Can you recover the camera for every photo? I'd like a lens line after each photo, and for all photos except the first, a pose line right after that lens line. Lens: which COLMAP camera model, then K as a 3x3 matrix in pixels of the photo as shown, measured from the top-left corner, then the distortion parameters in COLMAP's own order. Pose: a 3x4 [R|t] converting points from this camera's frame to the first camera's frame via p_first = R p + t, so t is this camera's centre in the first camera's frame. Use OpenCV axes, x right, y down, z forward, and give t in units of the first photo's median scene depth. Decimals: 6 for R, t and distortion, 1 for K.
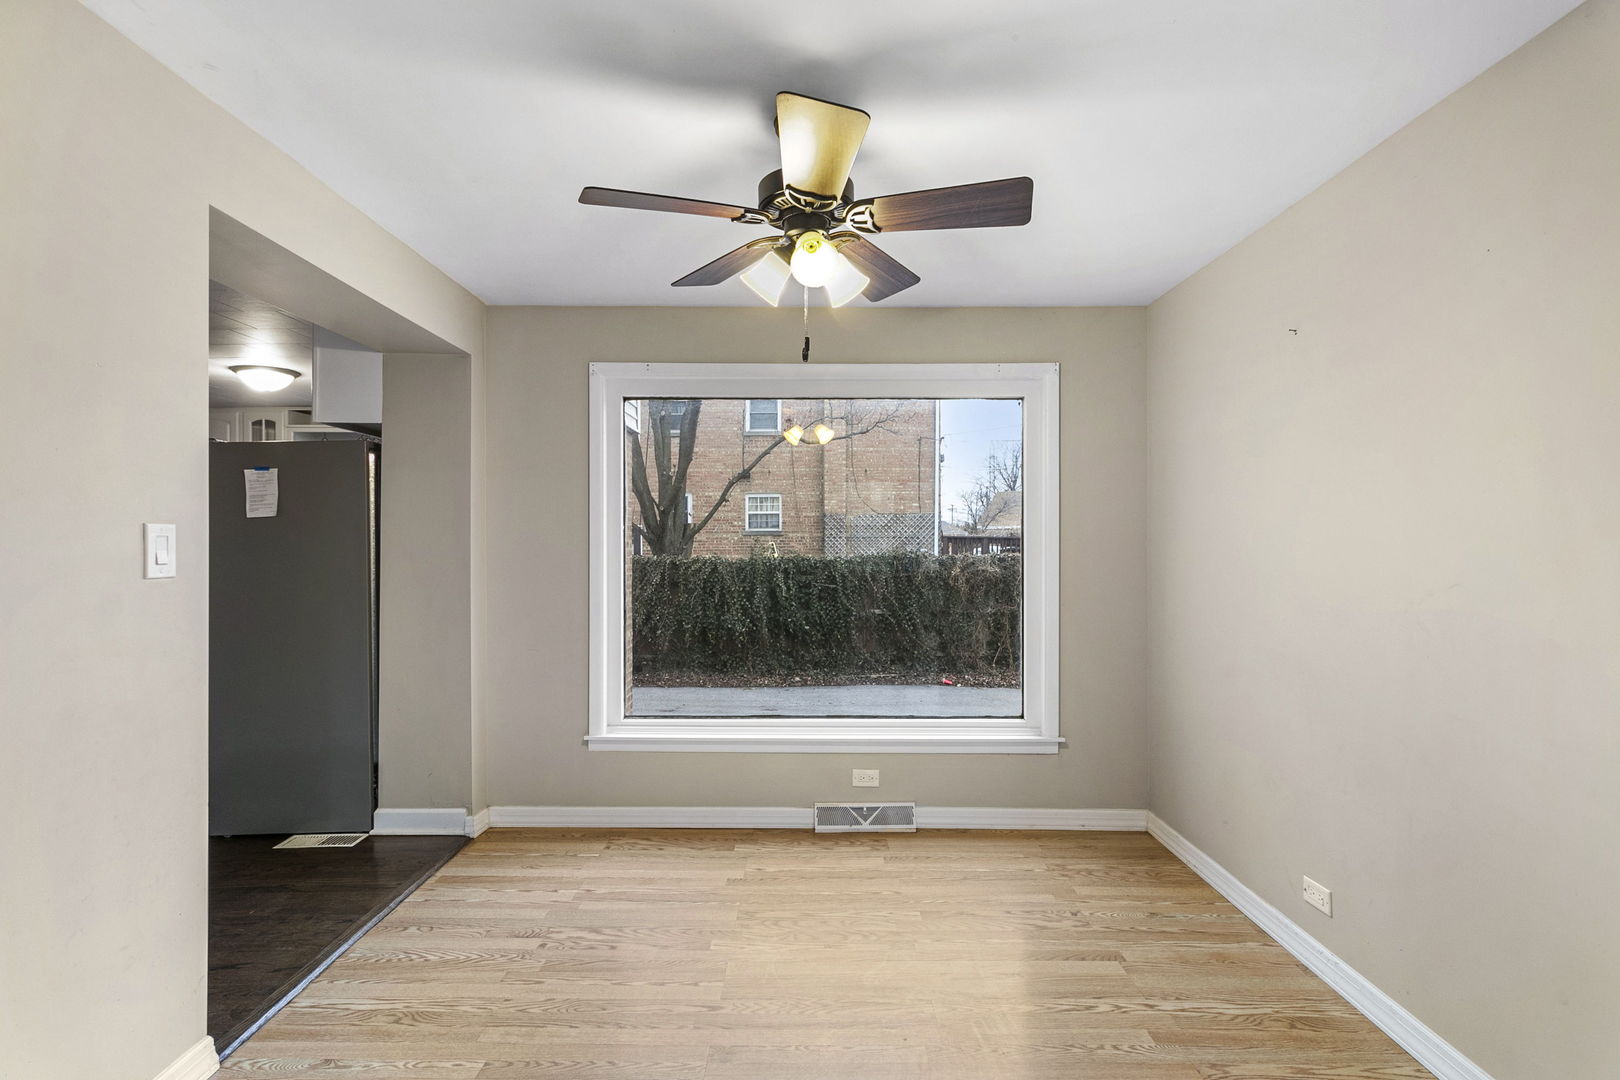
lens RADIAL K [[749.2, 0, 806.7], [0, 749.2, 540.2], [0, 0, 1]] dist [0.002531, 0.000994]
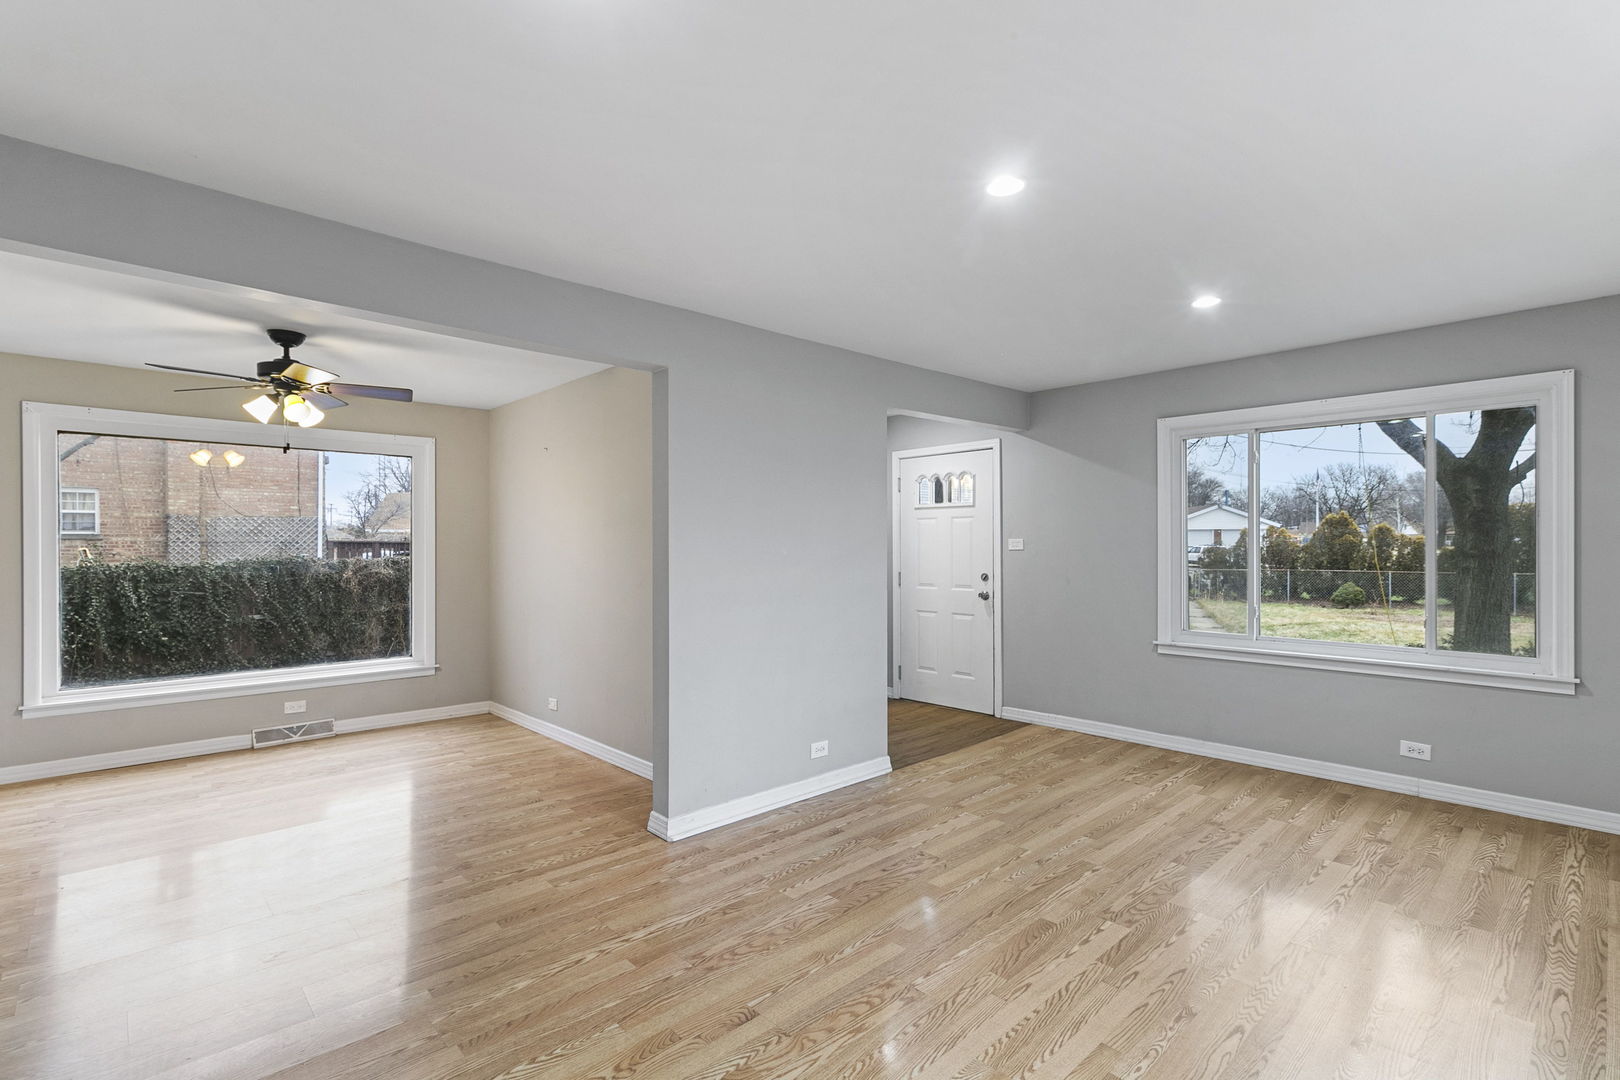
lens RADIAL K [[749.2, 0, 809.2], [0, 749.2, 542.2], [0, 0, 1]] dist [0.002531, 0.000994]
pose [[0.724571, -0.000570, 0.689200, -0.061226], [0.002319, 0.999996, -0.001611, -0.000707], [-0.689196, 0.002765, 0.724570, -0.228293]]
